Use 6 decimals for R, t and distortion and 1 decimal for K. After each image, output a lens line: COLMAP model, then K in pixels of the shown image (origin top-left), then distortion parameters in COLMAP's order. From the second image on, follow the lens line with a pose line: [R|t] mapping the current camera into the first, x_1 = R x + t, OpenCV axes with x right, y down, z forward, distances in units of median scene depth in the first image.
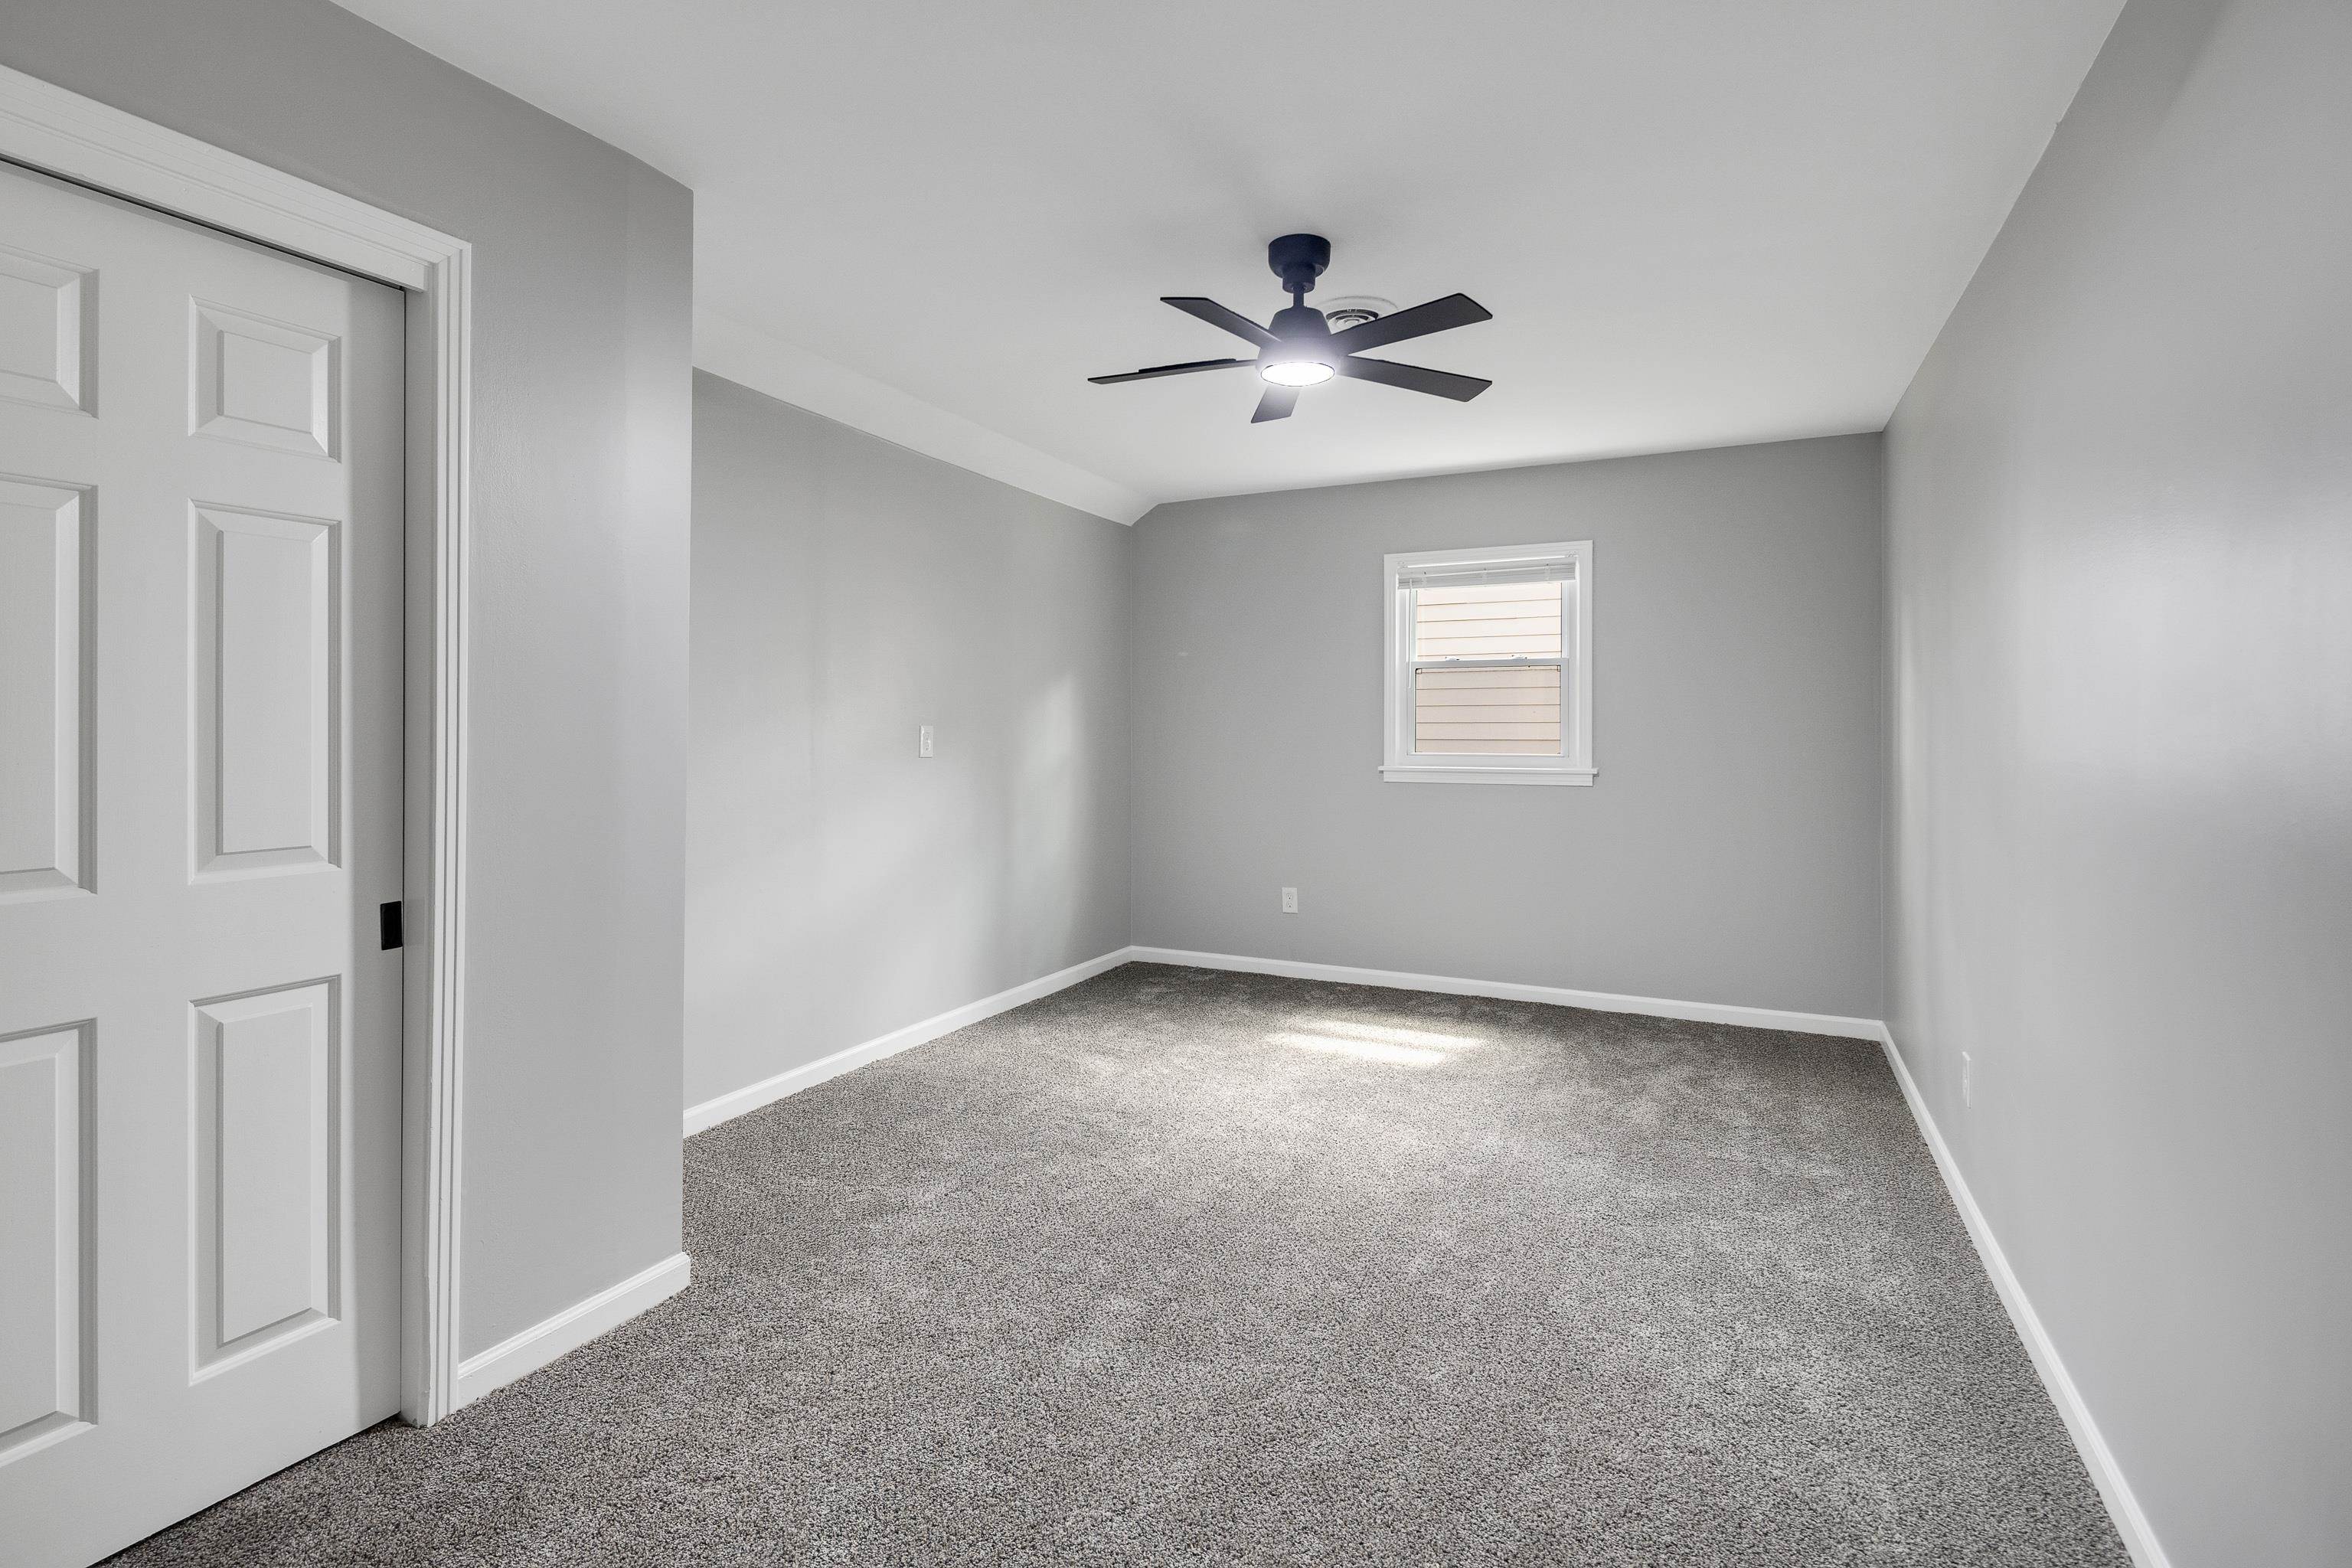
lens RADIAL K [[1142.7, 0, 1133.1], [0, 1142.7, 729.8], [0, 0, 1]] dist [-0.002345, -0.000877]
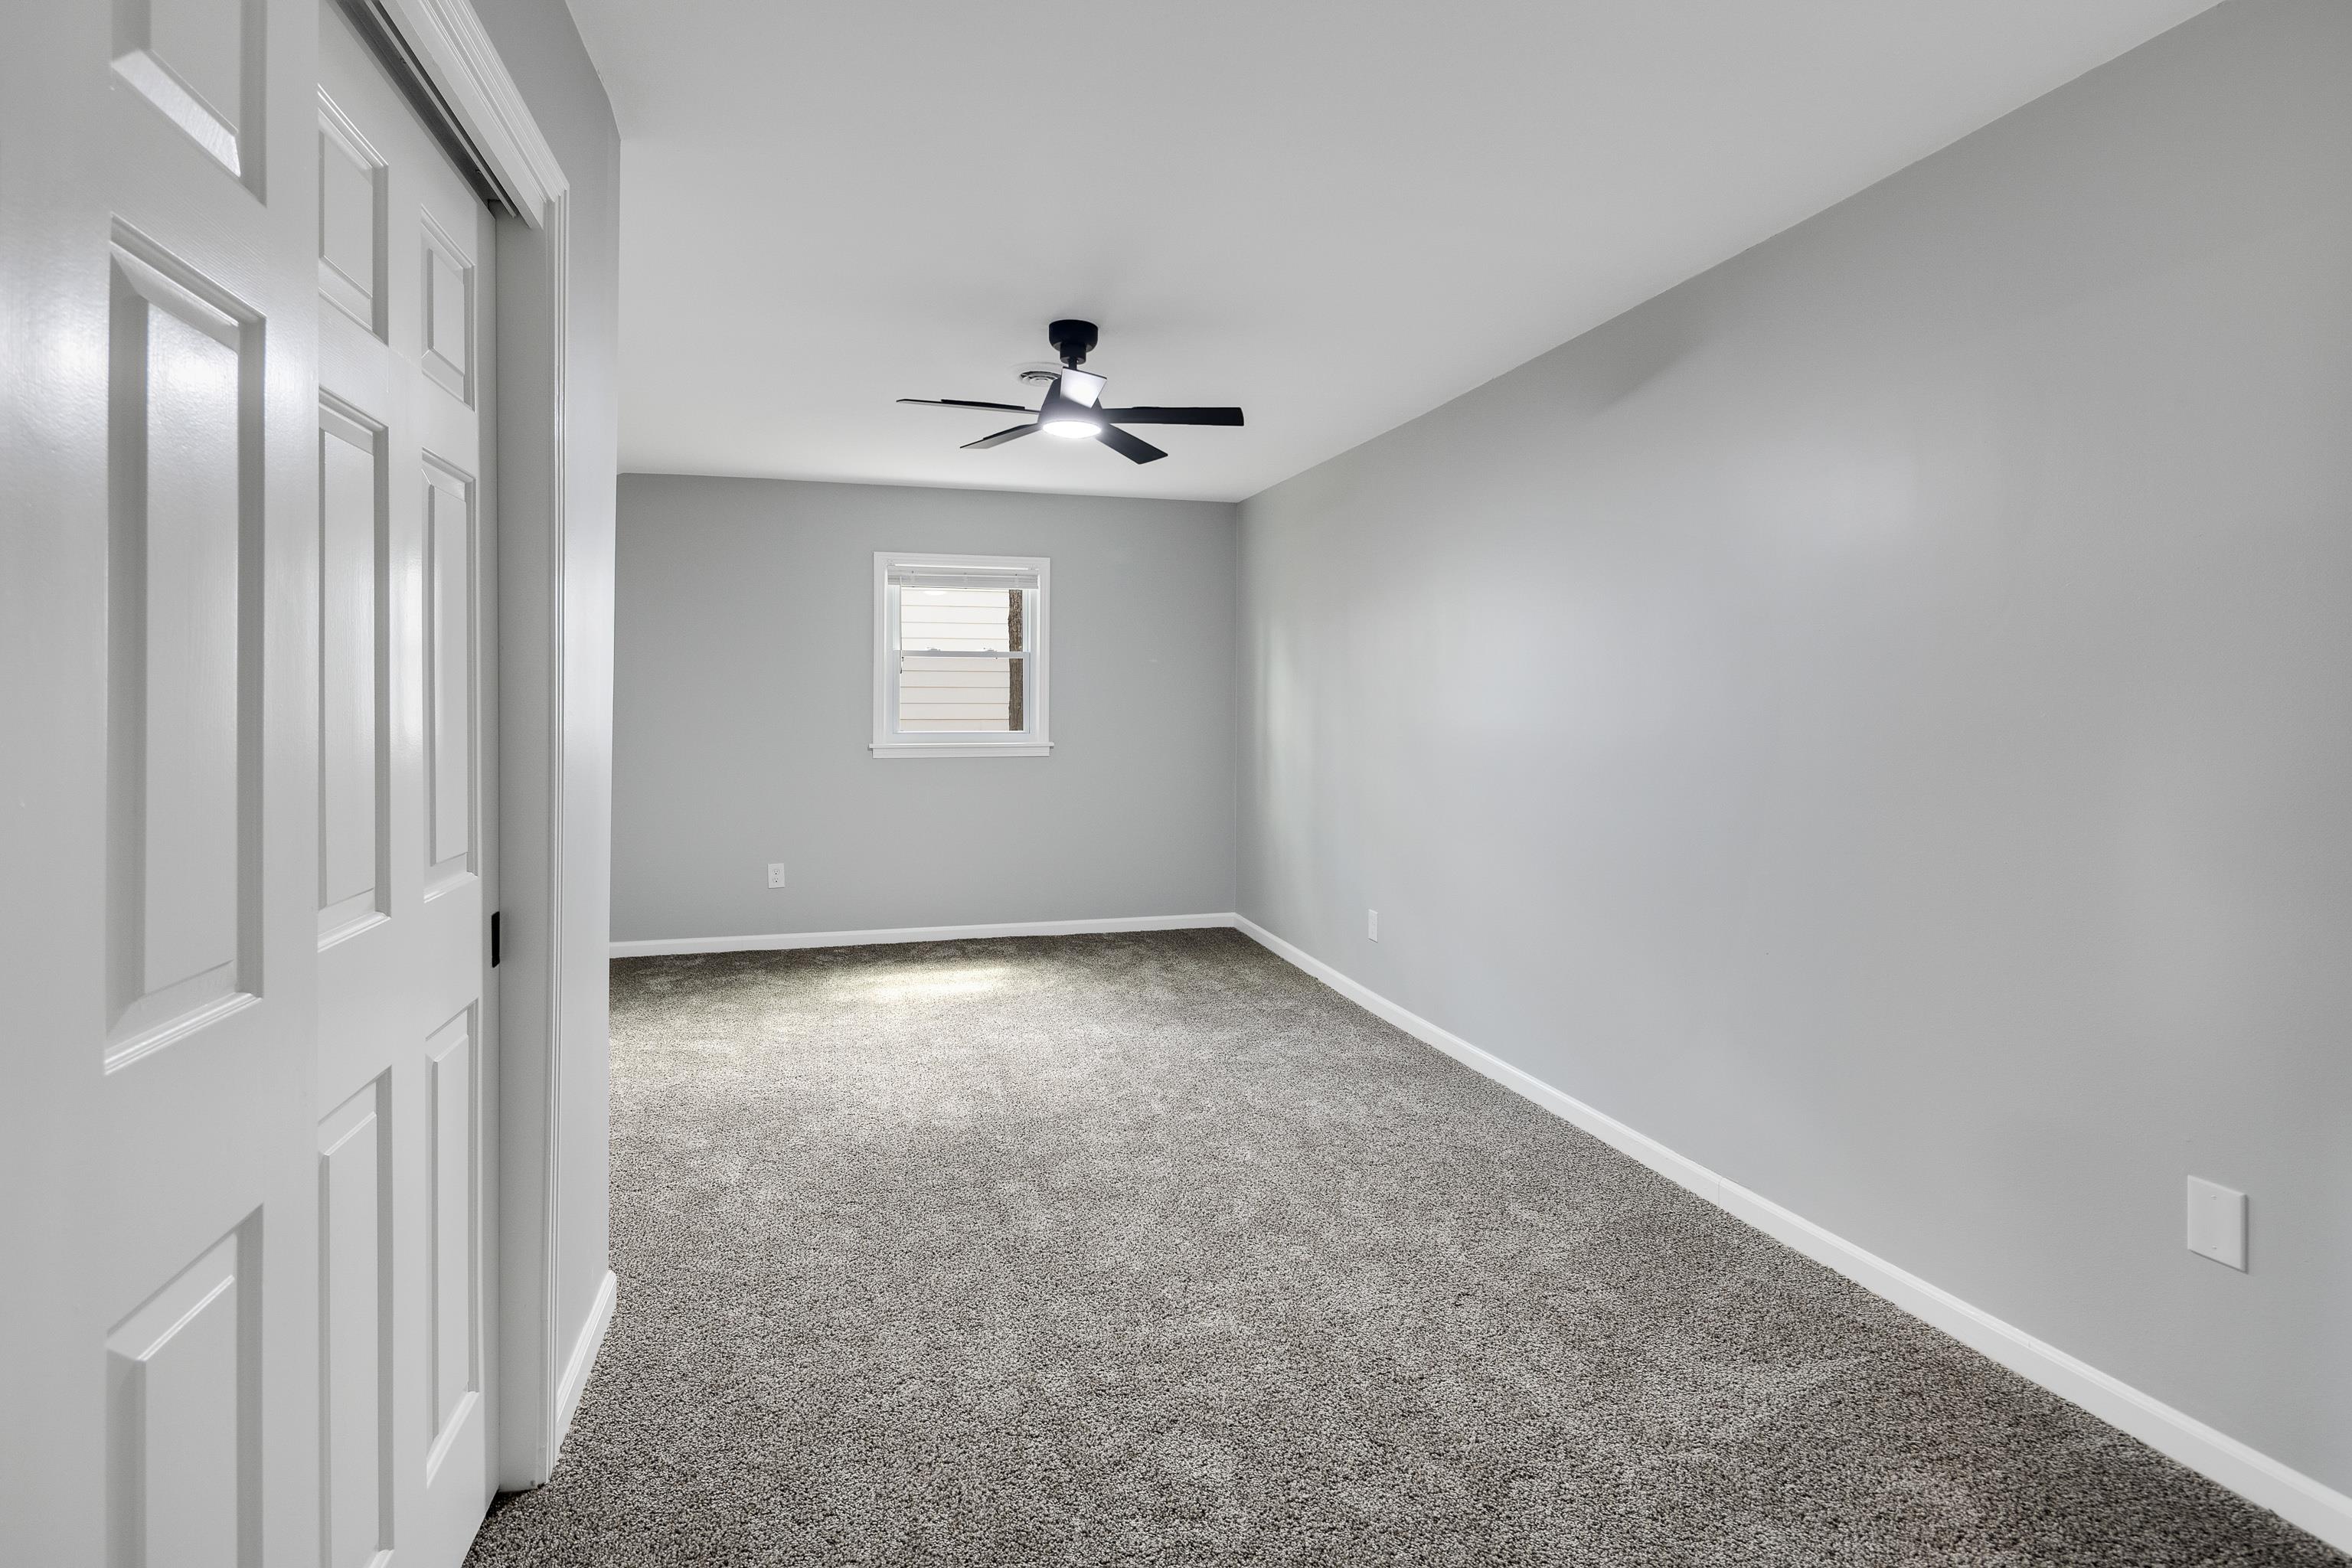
lens RADIAL K [[1142.7, 0, 1155.7], [0, 1142.7, 716.8], [0, 0, 1]] dist [-0.002345, -0.000877]
pose [[0.741925, -0.006363, 0.670453, -0.345197], [0.001877, 0.999971, 0.007414, -0.002322], [-0.670480, -0.004243, 0.741915, 0.001095]]
